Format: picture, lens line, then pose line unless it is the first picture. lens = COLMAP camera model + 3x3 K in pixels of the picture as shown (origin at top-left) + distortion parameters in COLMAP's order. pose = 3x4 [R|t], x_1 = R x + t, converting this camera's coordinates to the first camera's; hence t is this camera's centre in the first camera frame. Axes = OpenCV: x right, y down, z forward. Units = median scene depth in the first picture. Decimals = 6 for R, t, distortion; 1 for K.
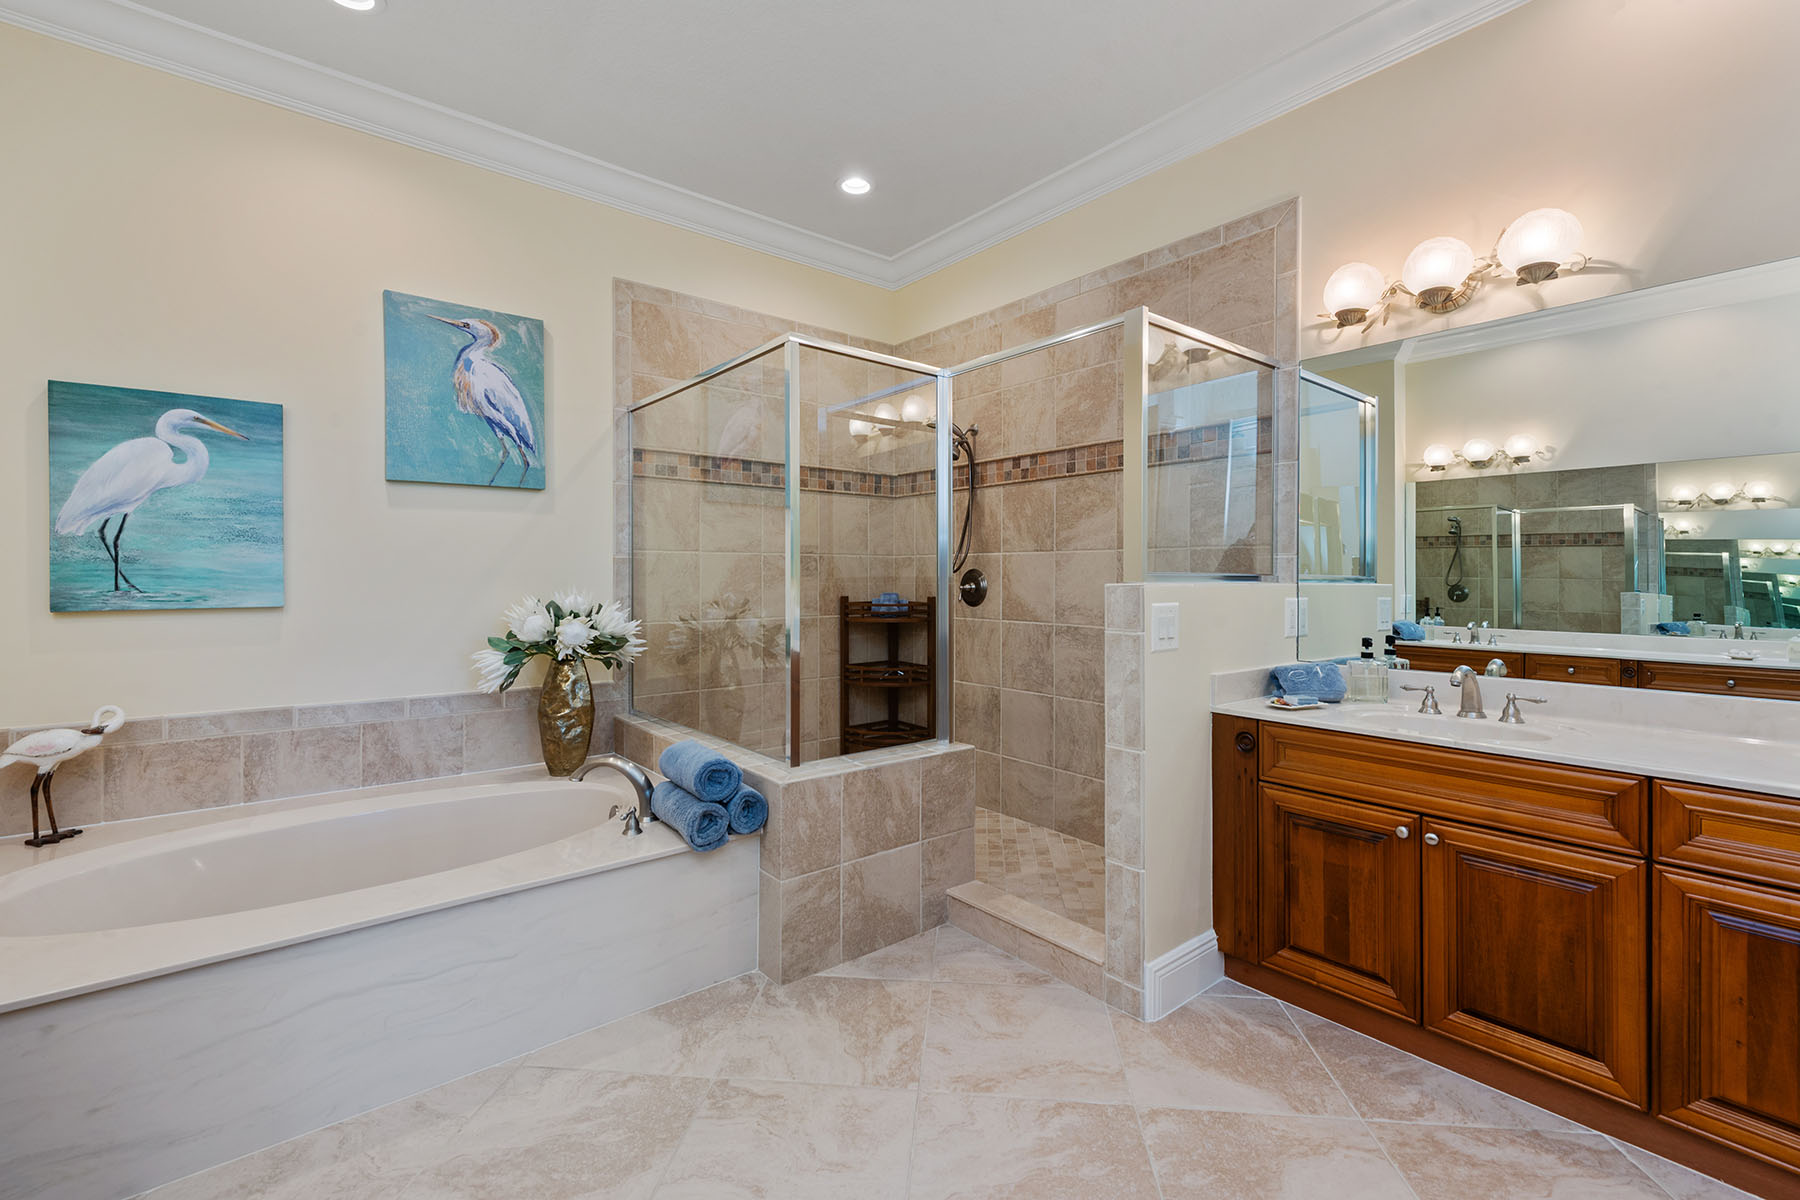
lens RADIAL K [[774.3, 0, 900.2], [0, 774.3, 590.1], [0, 0, 1]] dist [0.003872, -0.000477]
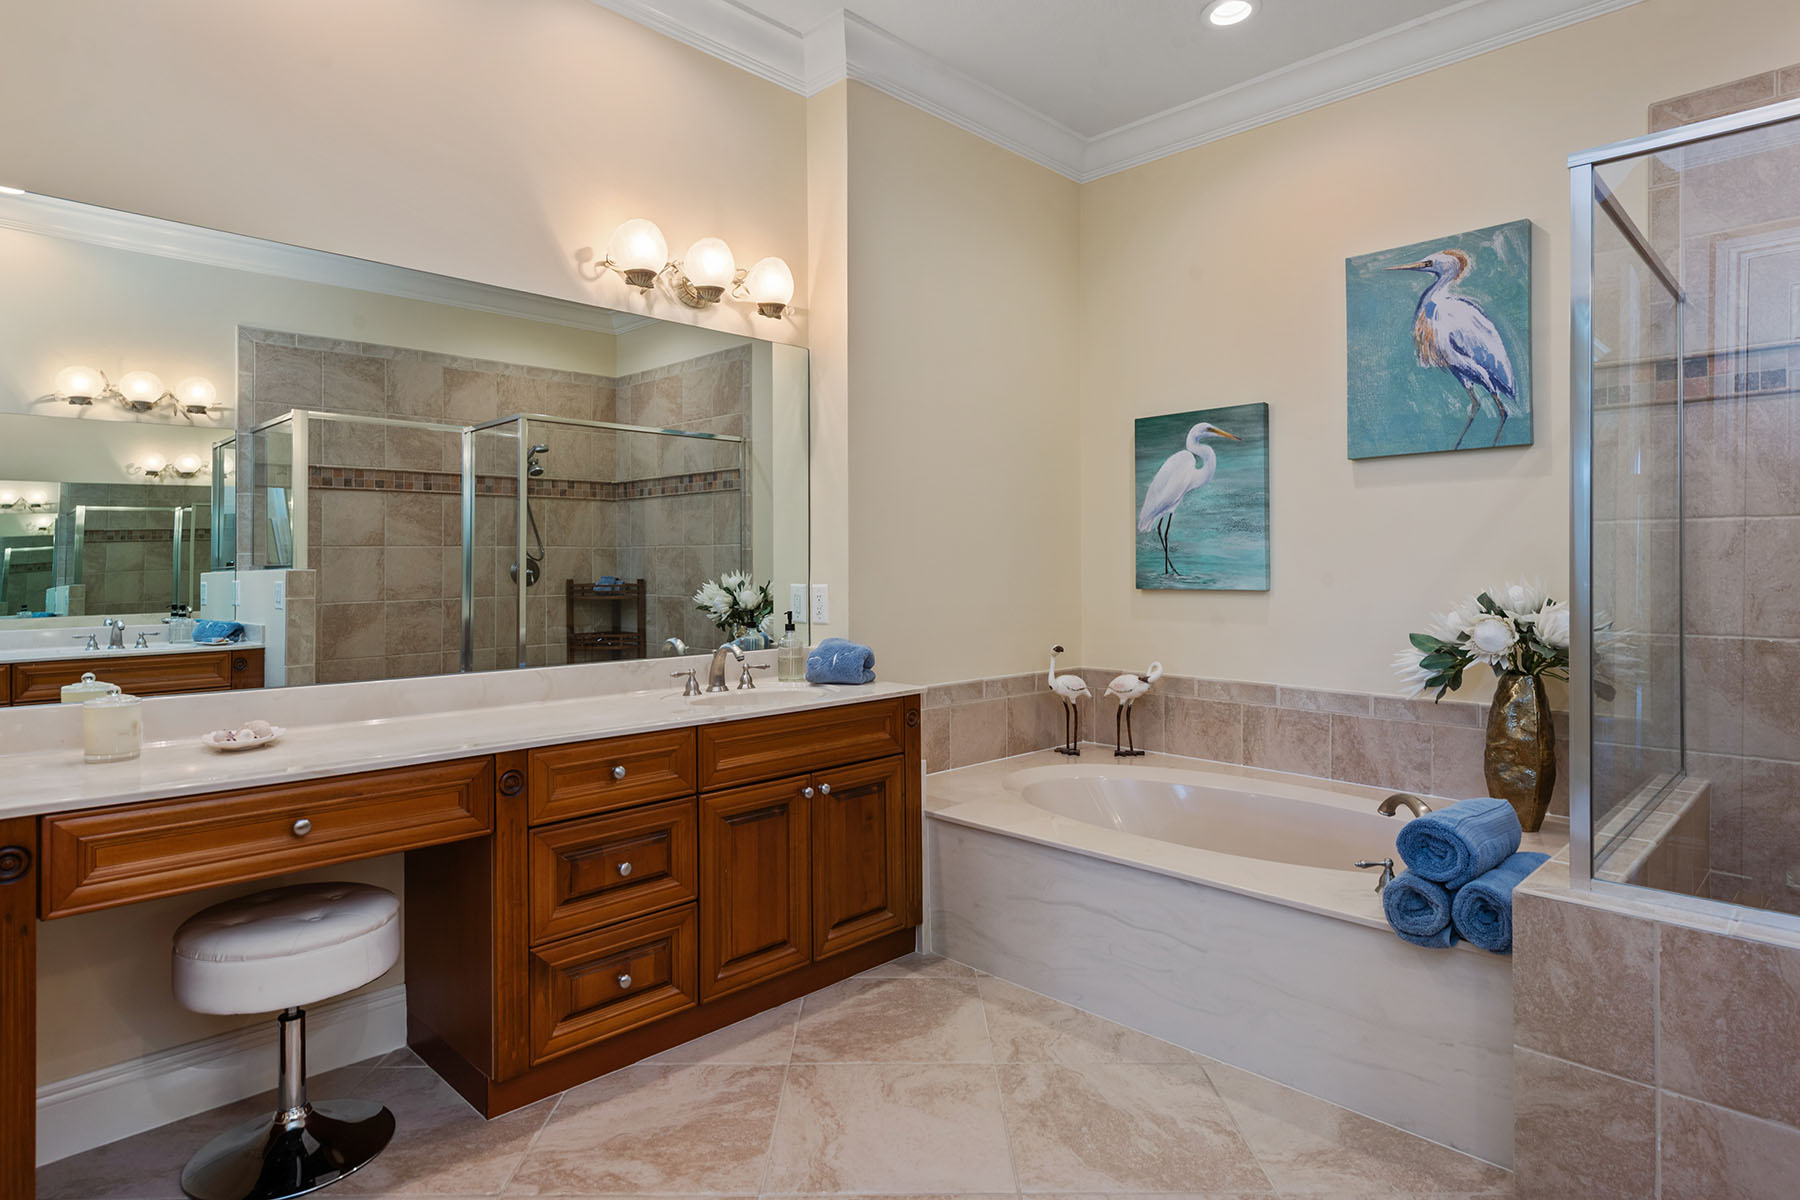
lens RADIAL K [[989.9, 0, 899.8], [0, 989.9, 581.8], [0, 0, 1]] dist [-0.002926, -0.000464]
pose [[0.091365, 0.017480, -0.995664, 0.535340], [-0.013243, 0.999779, 0.016337, -0.006357], [0.995729, 0.011693, 0.091576, 0.382594]]
